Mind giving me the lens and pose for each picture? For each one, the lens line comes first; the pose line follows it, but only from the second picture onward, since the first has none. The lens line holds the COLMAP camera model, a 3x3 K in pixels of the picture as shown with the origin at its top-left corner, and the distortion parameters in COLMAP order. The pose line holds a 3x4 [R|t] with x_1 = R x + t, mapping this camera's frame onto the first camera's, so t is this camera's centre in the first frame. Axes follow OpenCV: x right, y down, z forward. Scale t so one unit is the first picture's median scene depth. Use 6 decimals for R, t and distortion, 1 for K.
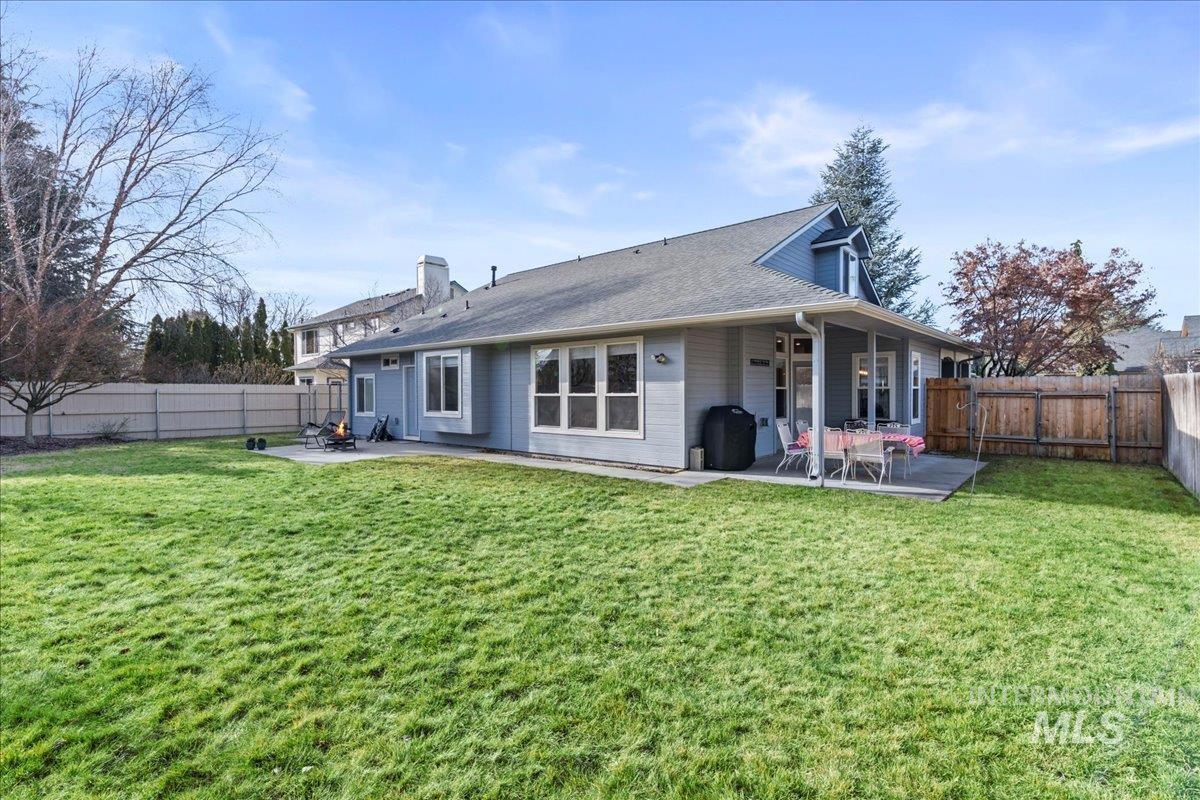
lens RADIAL K [[552.5, 0, 596.3], [0, 552.5, 402.6], [0, 0, 1]] dist [0.040960, 0.000572]
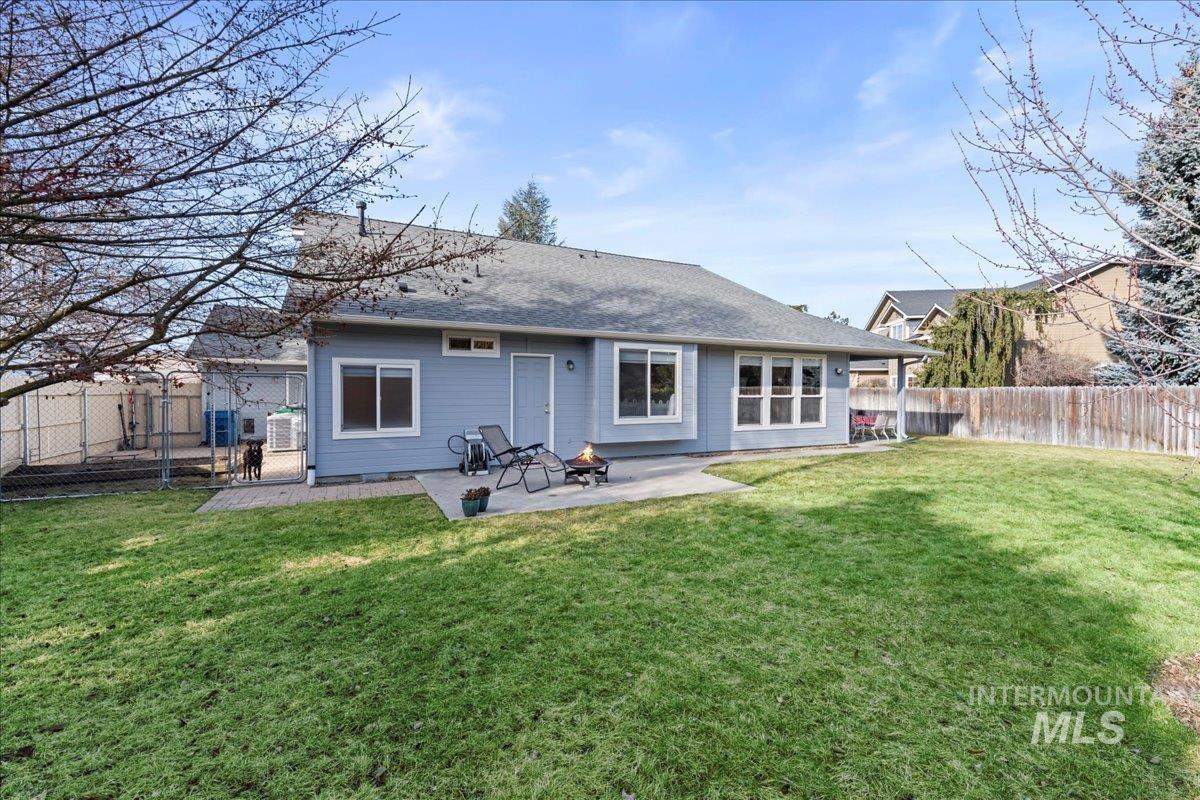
lens RADIAL K [[516.0, 0, 599.8], [0, 516.0, 394.0], [0, 0, 1]] dist [0.023924, -0.005027]
pose [[0.374787, -0.002591, 0.927107, -1.133106], [0.010162, 0.999948, -0.001313, -0.019824], [-0.927055, 0.009913, 0.374794, 0.859876]]
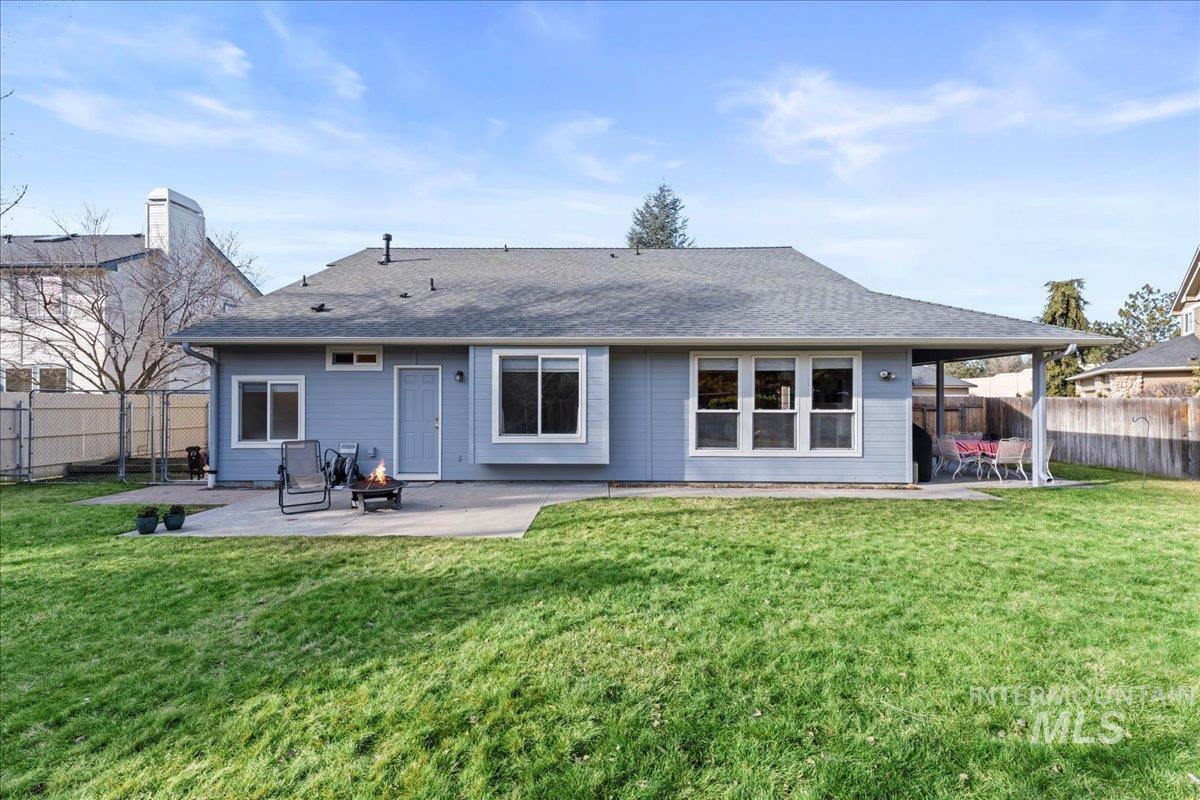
lens RADIAL K [[516.0, 0, 605.3], [0, 516.0, 401.0], [0, 0, 1]] dist [0.023924, -0.005027]
pose [[0.760604, 0.004707, 0.649199, -0.709410], [0.008145, 0.999826, -0.016792, -0.017149], [-0.649165, 0.018060, 0.760434, 0.491611]]
